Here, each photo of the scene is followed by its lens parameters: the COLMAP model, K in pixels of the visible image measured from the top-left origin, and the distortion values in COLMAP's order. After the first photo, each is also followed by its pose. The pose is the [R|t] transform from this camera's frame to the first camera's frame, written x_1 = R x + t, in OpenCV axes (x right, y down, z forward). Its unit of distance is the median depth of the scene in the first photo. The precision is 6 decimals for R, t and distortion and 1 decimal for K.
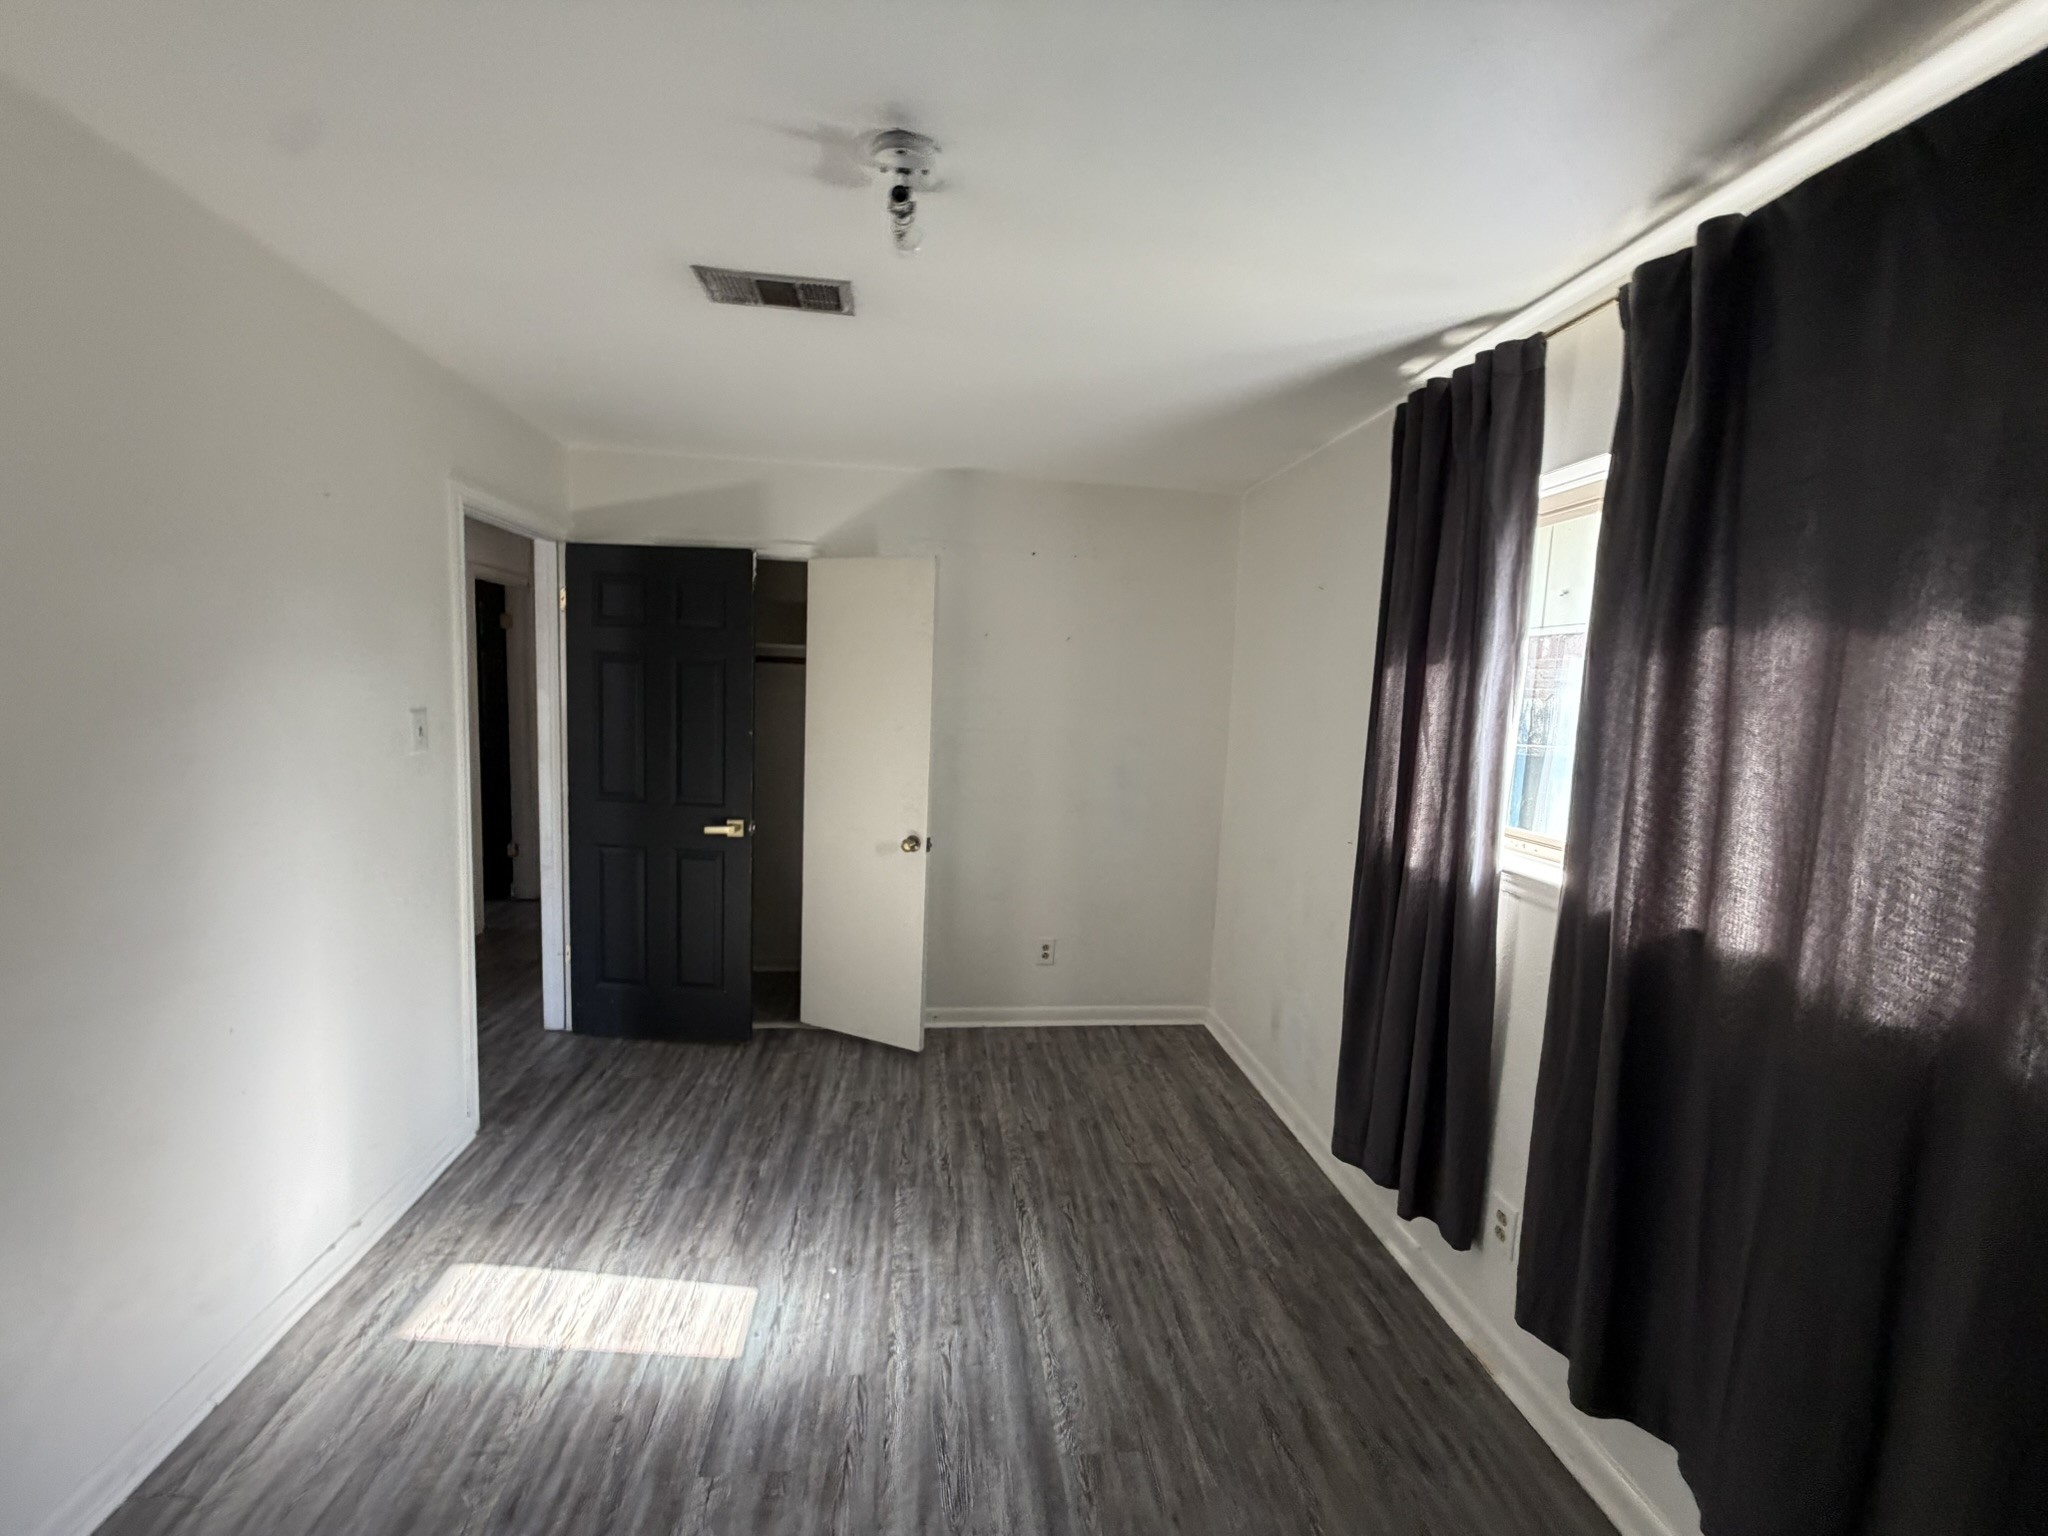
lens RADIAL K [[815.6, 0, 1017.8], [0, 815.6, 772.5], [0, 0, 1]] dist [0.000303, 0.000100]
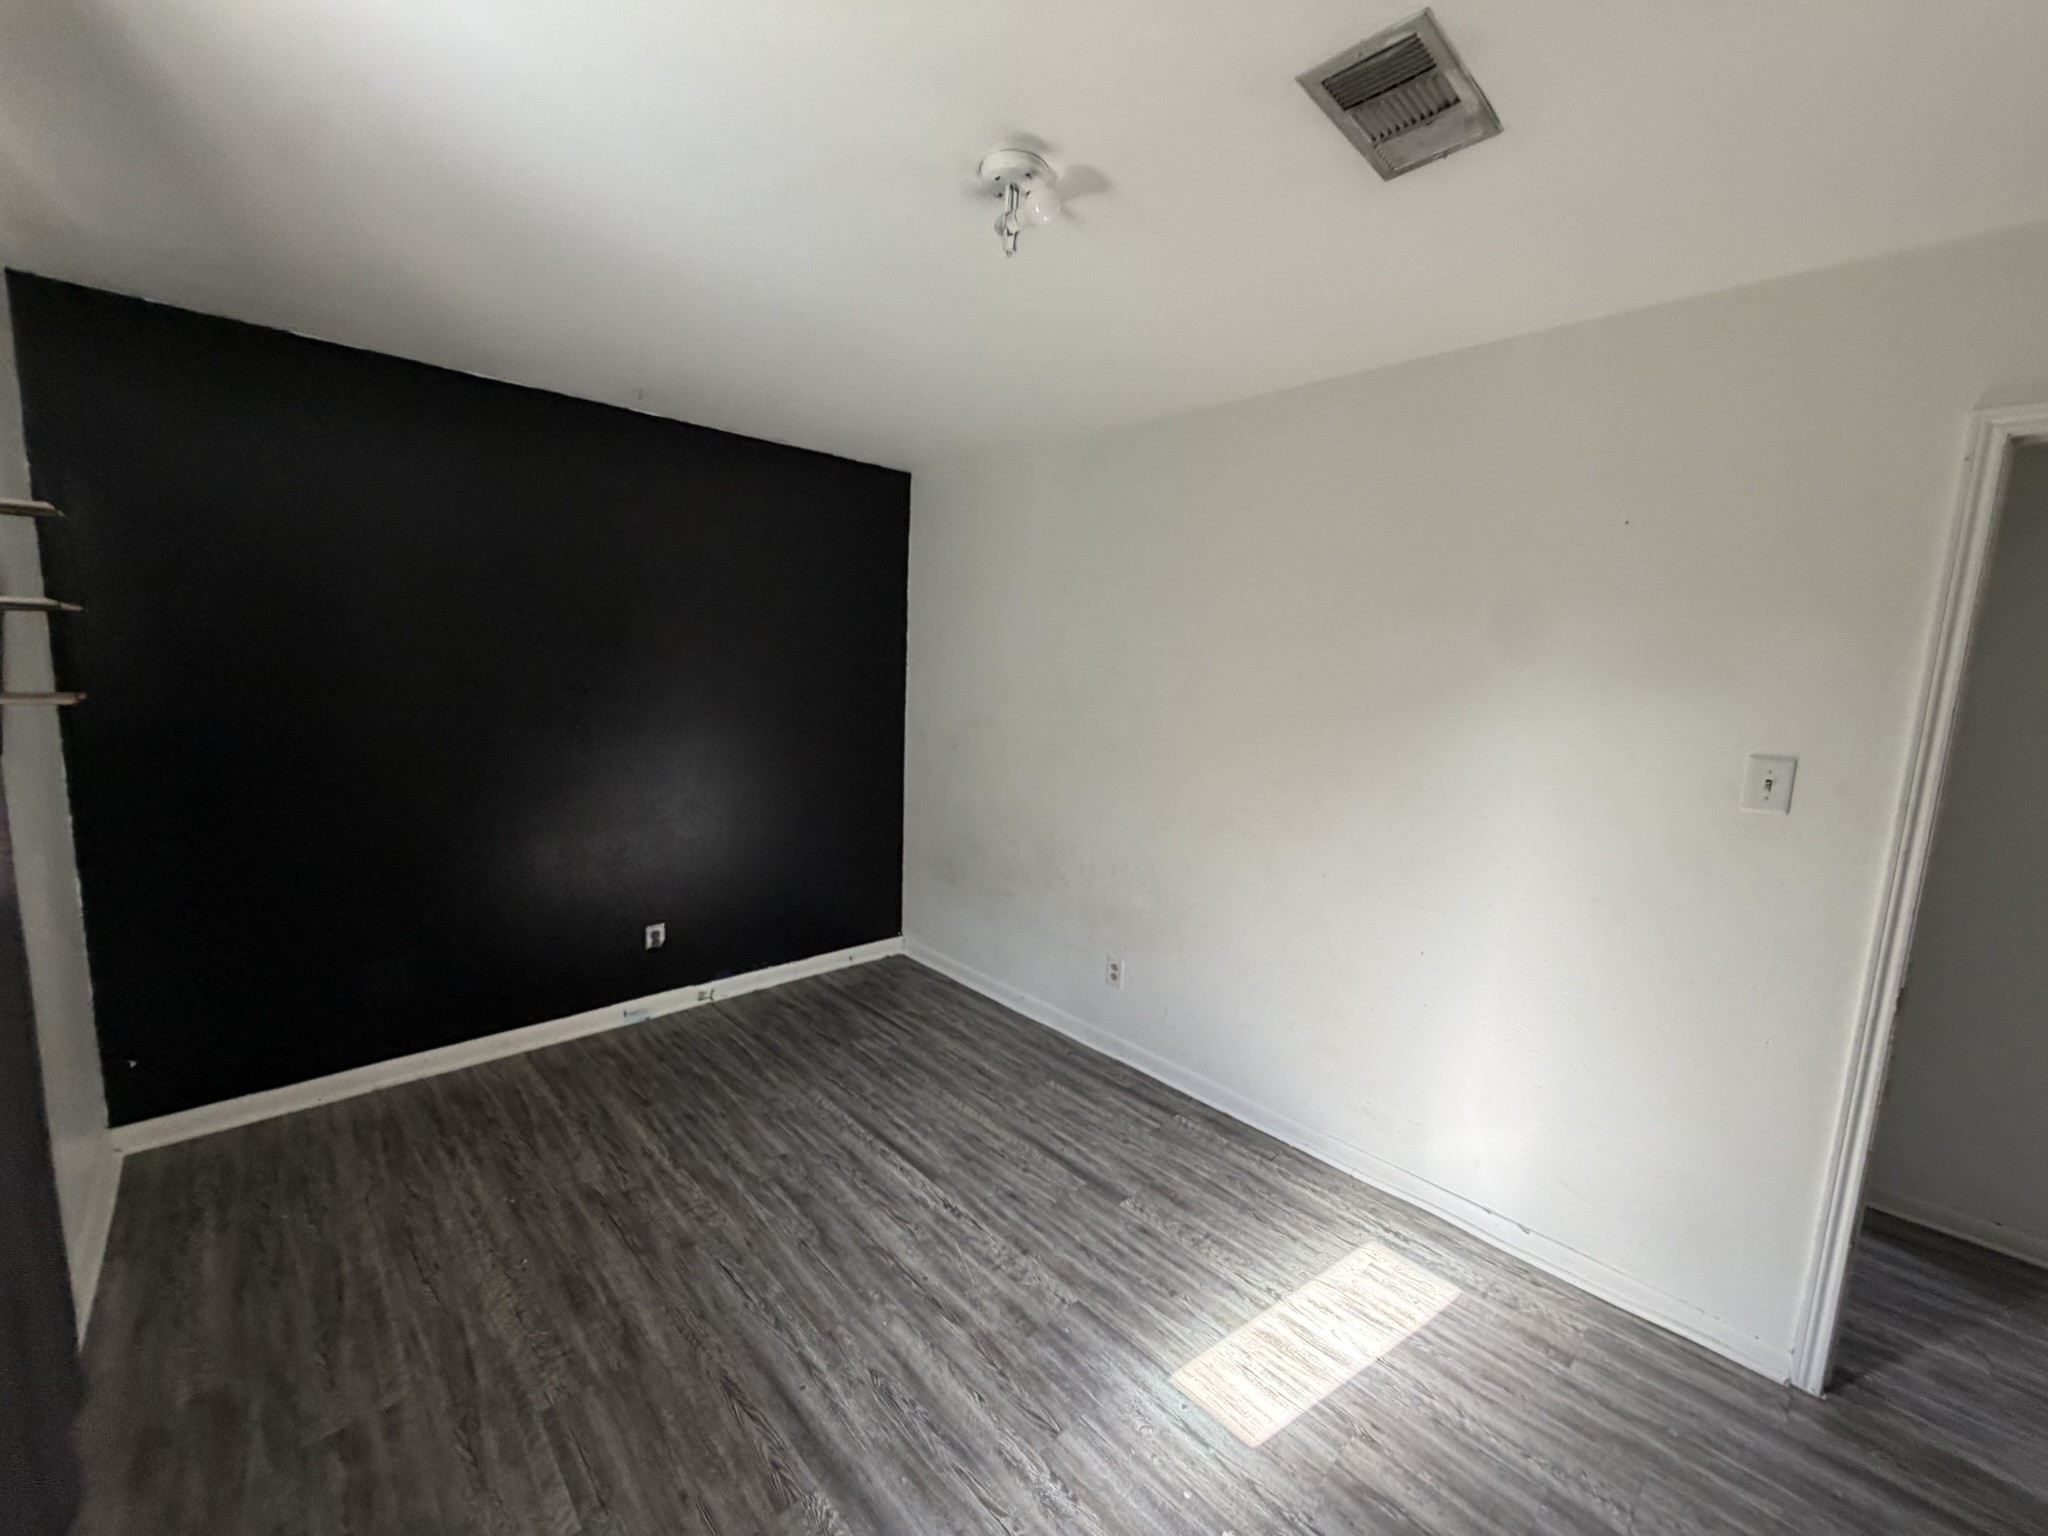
lens RADIAL K [[815.6, 0, 1017.8], [0, 815.6, 772.5], [0, 0, 1]] dist [0.000303, 0.000100]
pose [[-0.800881, 0.008464, -0.598764, 0.386765], [-0.134699, 0.971729, 0.193903, -0.149966], [0.583478, 0.235946, -0.777099, 1.534207]]
